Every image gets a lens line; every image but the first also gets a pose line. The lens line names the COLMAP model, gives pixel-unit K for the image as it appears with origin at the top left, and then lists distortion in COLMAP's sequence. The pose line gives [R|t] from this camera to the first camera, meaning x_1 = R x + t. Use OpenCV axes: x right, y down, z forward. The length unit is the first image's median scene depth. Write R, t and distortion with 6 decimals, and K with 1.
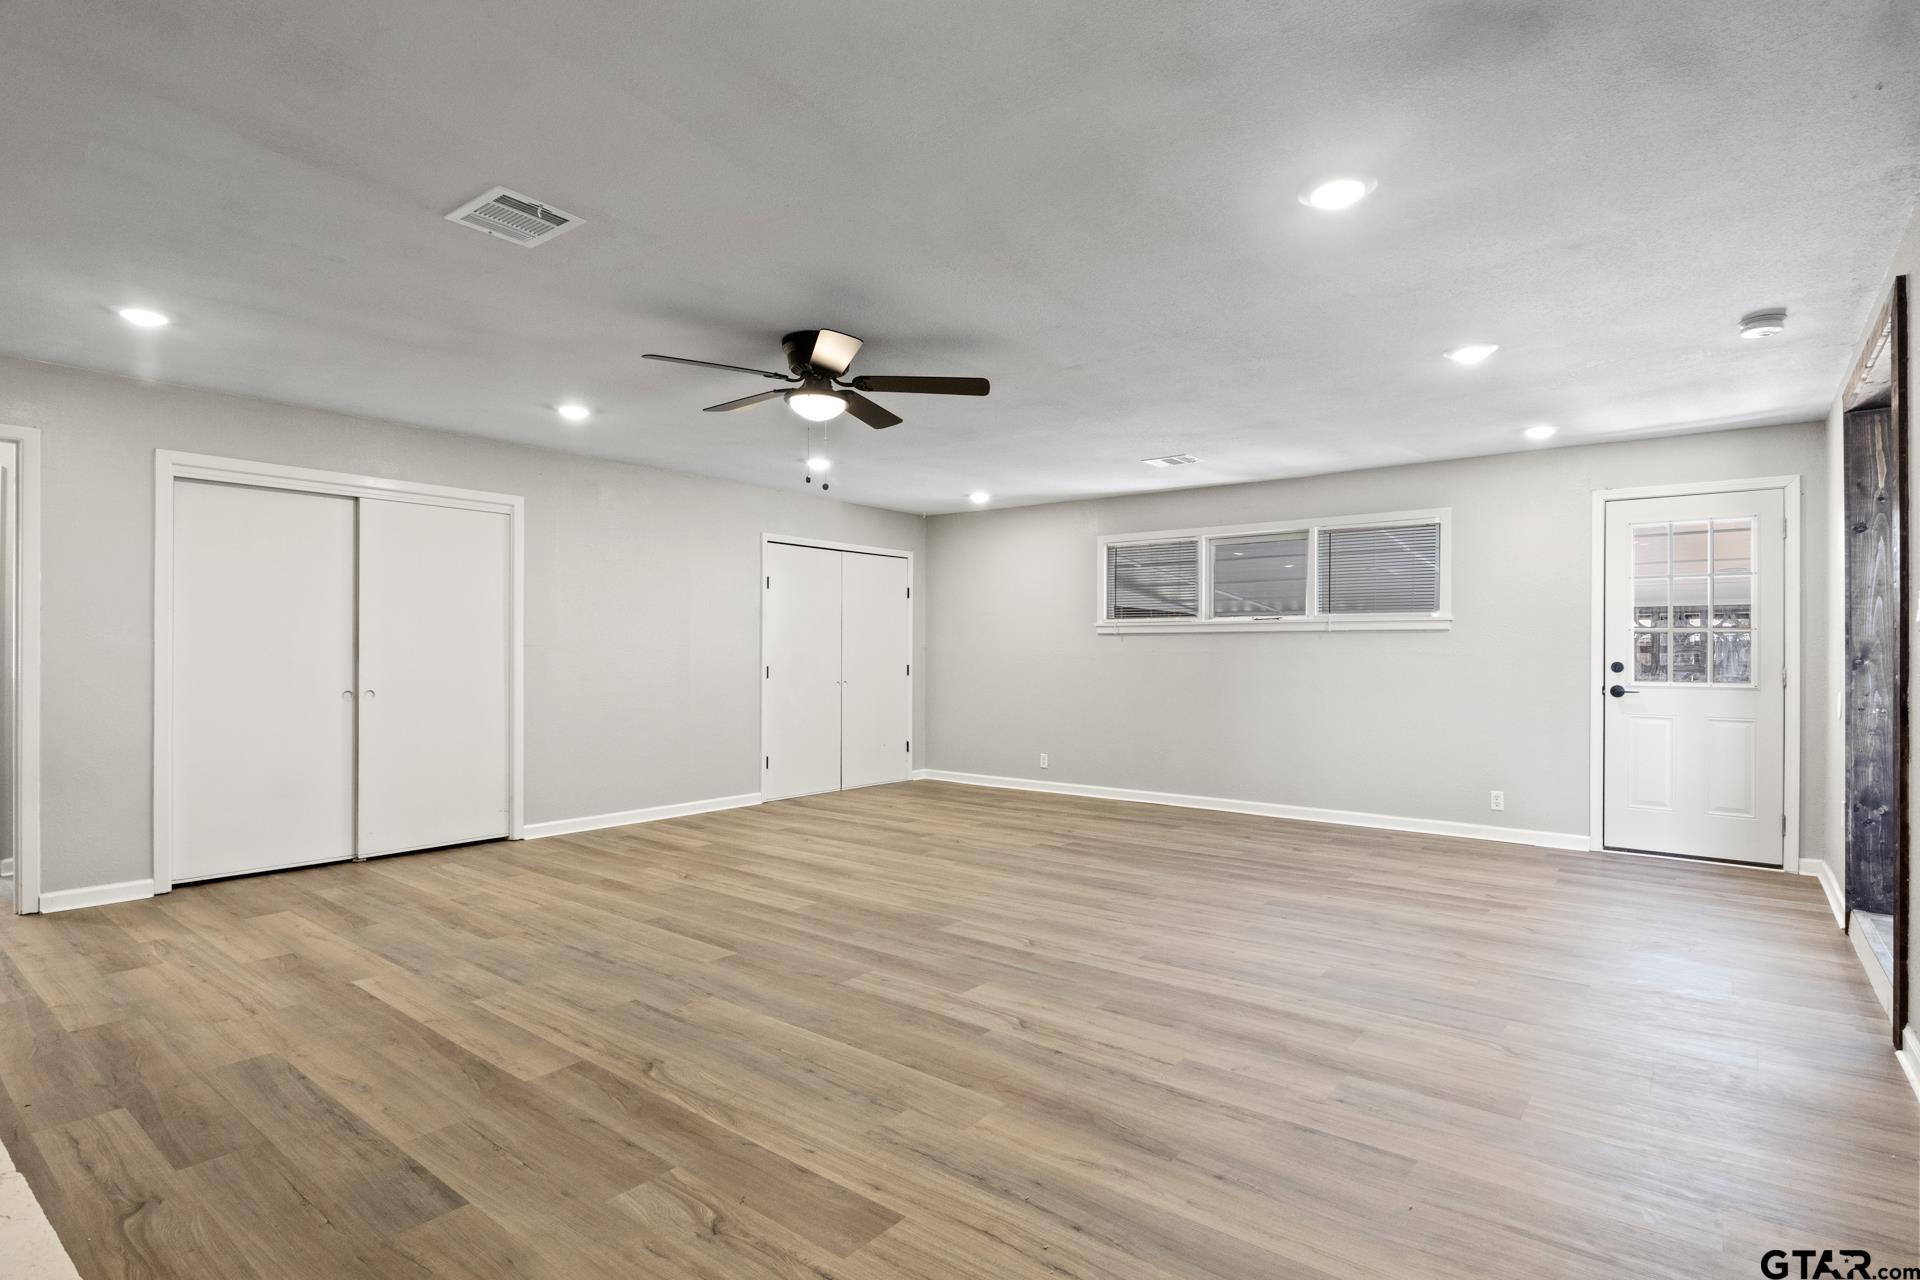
lens RADIAL K [[960.7, 0, 966.9], [0, 960.7, 649.0], [0, 0, 1]] dist [-0.007539, -0.002198]
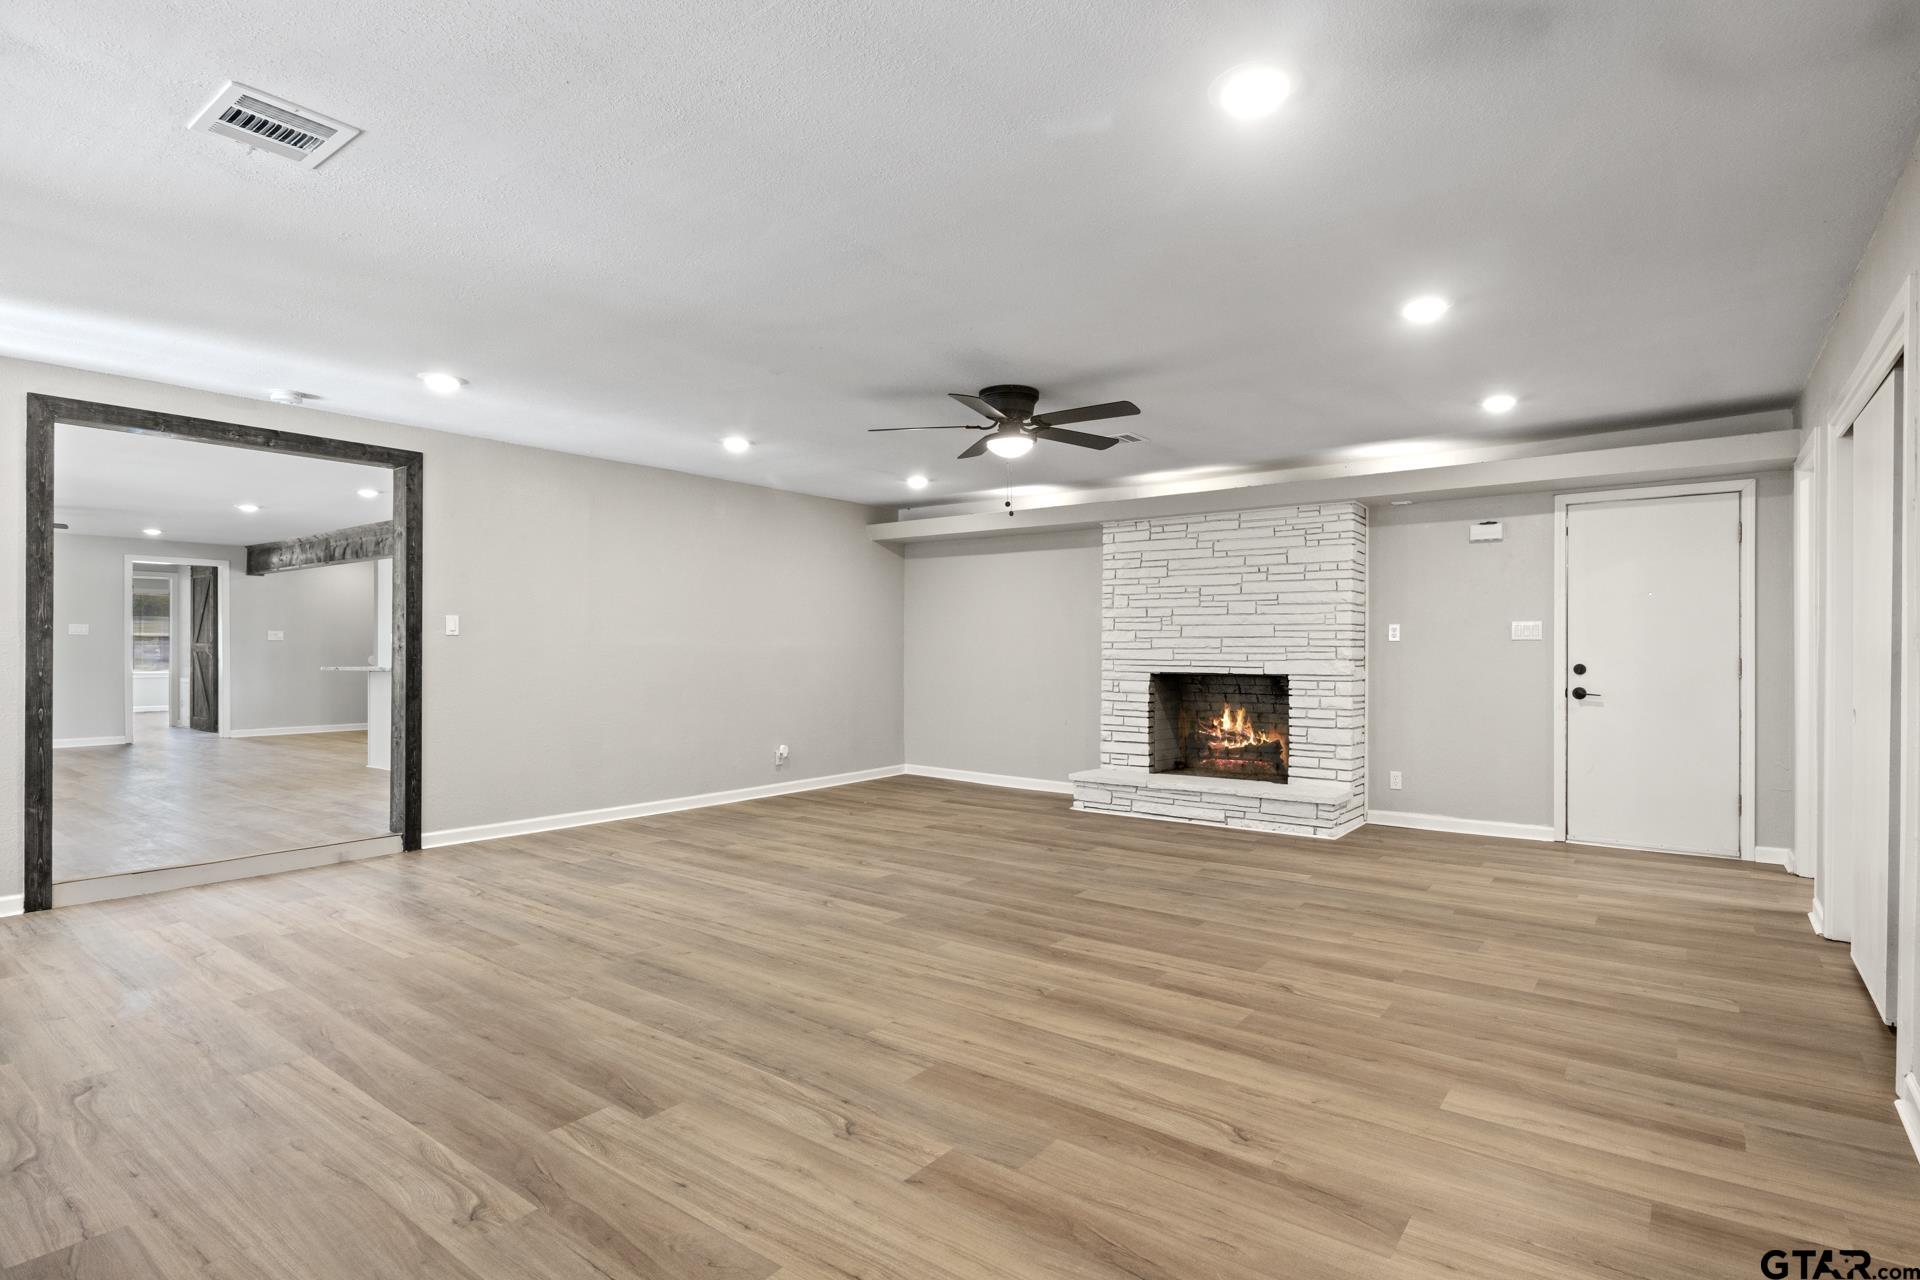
lens RADIAL K [[960.7, 0, 966.9], [0, 960.7, 649.0], [0, 0, 1]] dist [-0.007539, -0.002198]
pose [[-0.999780, -0.005734, -0.020154, -0.073502], [-0.005618, 0.999967, -0.005800, 0.011092], [0.020187, -0.005686, -0.999780, 2.089754]]
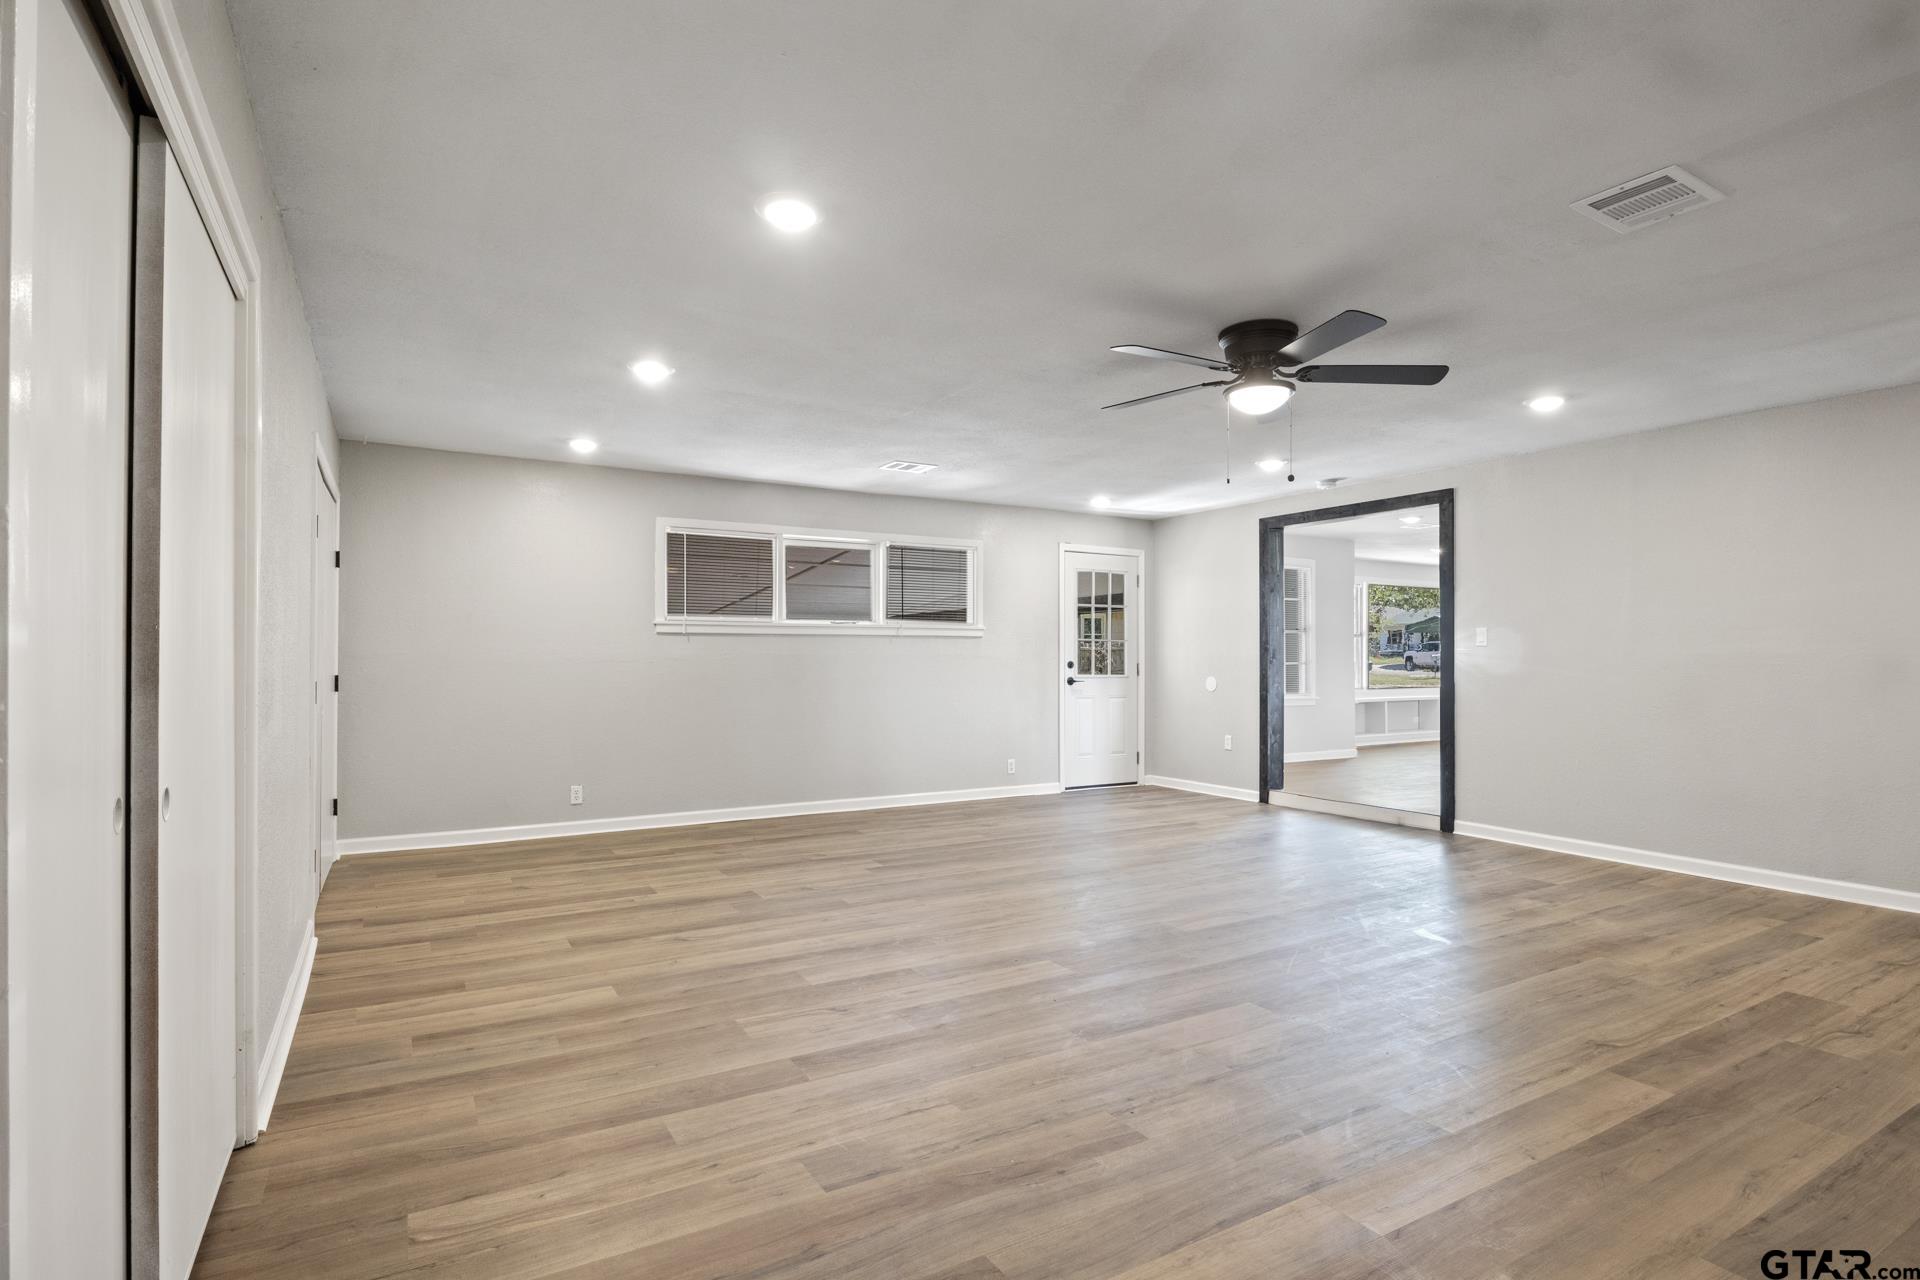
lens RADIAL K [[960.7, 0, 966.9], [0, 960.7, 649.0], [0, 0, 1]] dist [-0.007539, -0.002198]
pose [[0.359212, 0.004757, 0.933244, -1.080473], [-0.004493, 0.999984, -0.003368, -0.000107], [-0.933245, -0.002983, 0.359228, 0.874690]]
